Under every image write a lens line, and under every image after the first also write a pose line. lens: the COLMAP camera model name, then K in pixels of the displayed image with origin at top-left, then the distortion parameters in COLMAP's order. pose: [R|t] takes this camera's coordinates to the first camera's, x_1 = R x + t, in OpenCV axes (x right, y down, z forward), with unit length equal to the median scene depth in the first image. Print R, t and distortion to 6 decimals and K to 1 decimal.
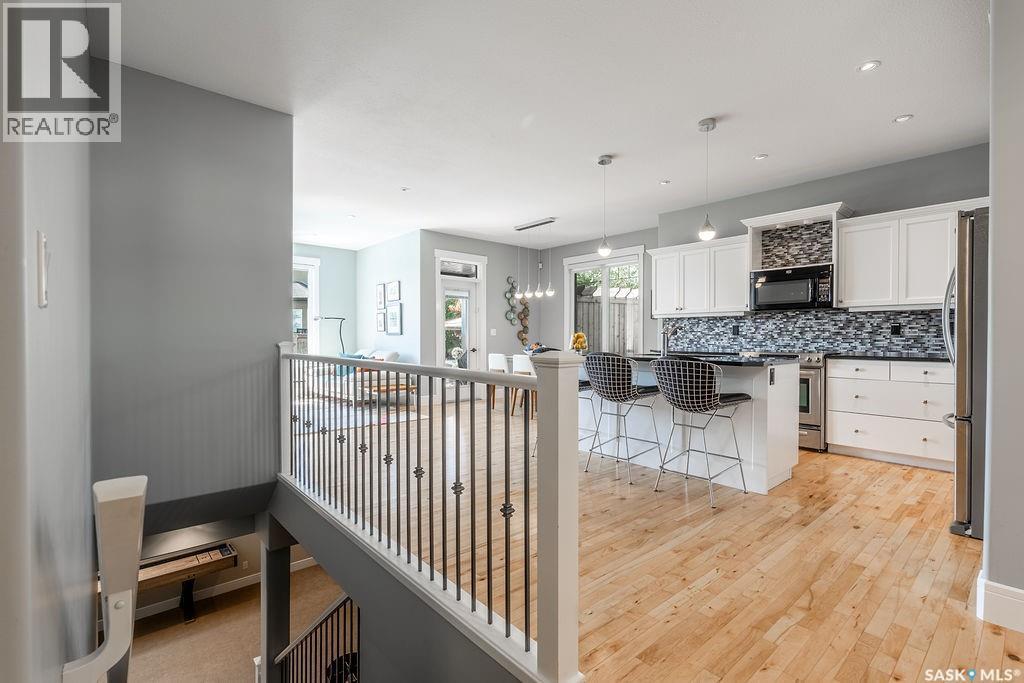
lens RADIAL K [[468.1, 0, 509.9], [0, 468.1, 340.5], [0, 0, 1]] dist [0.001407, -0.001387]
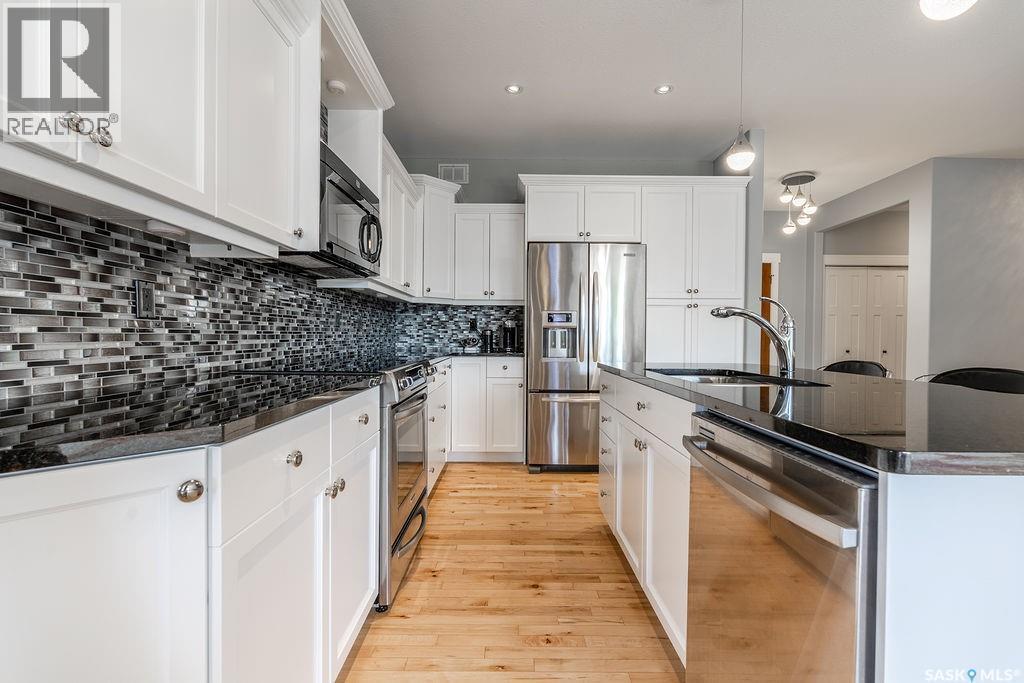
lens RADIAL K [[457.6, 0, 508.6], [0, 457.6, 341.4], [0, 0, 1]] dist [-0.004520, 0.001258]
pose [[-0.763452, -0.017375, 0.645631, 0.224857], [-0.004981, 0.999767, 0.021014, -0.007172], [-0.645845, 0.012827, -0.763361, 1.384182]]
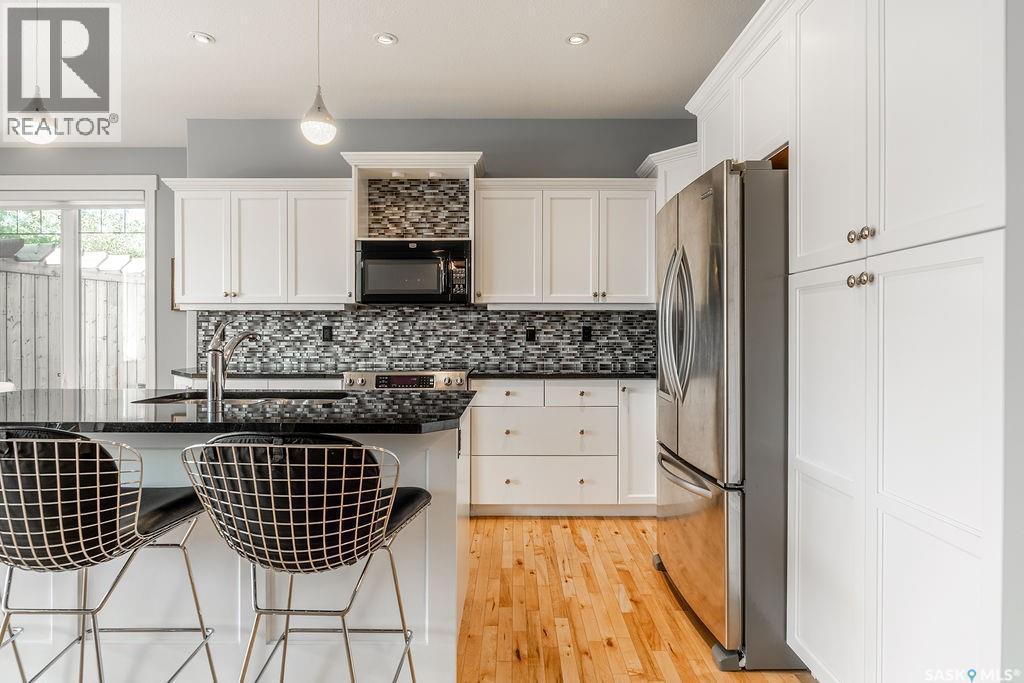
lens RADIAL K [[552.3, 0, 516.2], [0, 552.3, 334.2], [0, 0, 1]] dist [-0.001519, 0.001528]
pose [[0.654707, -0.005954, 0.755859, 0.122021], [0.007331, 0.999972, 0.001527, -0.026646], [-0.755847, 0.004541, 0.654732, 0.434867]]
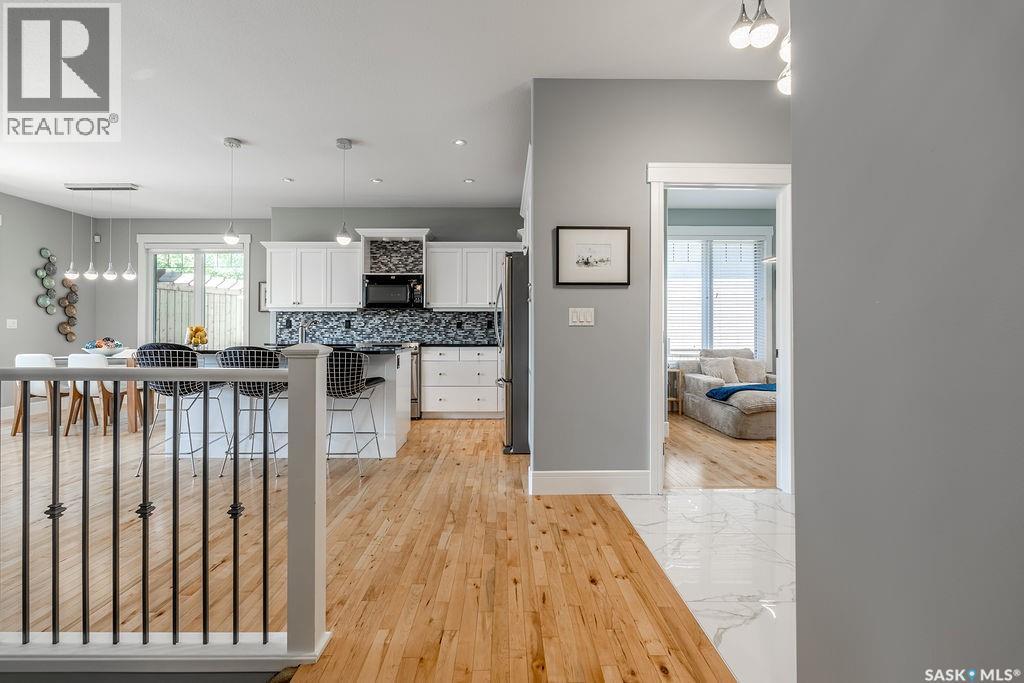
lens RADIAL K [[457.6, 0, 508.0], [0, 457.6, 326.3], [0, 0, 1]] dist [-0.004520, 0.001258]
pose [[0.651927, 0.005233, 0.758264, -0.133845], [0.007264, 0.999887, -0.013146, 0.000353], [-0.758247, 0.014079, 0.651815, -0.015022]]
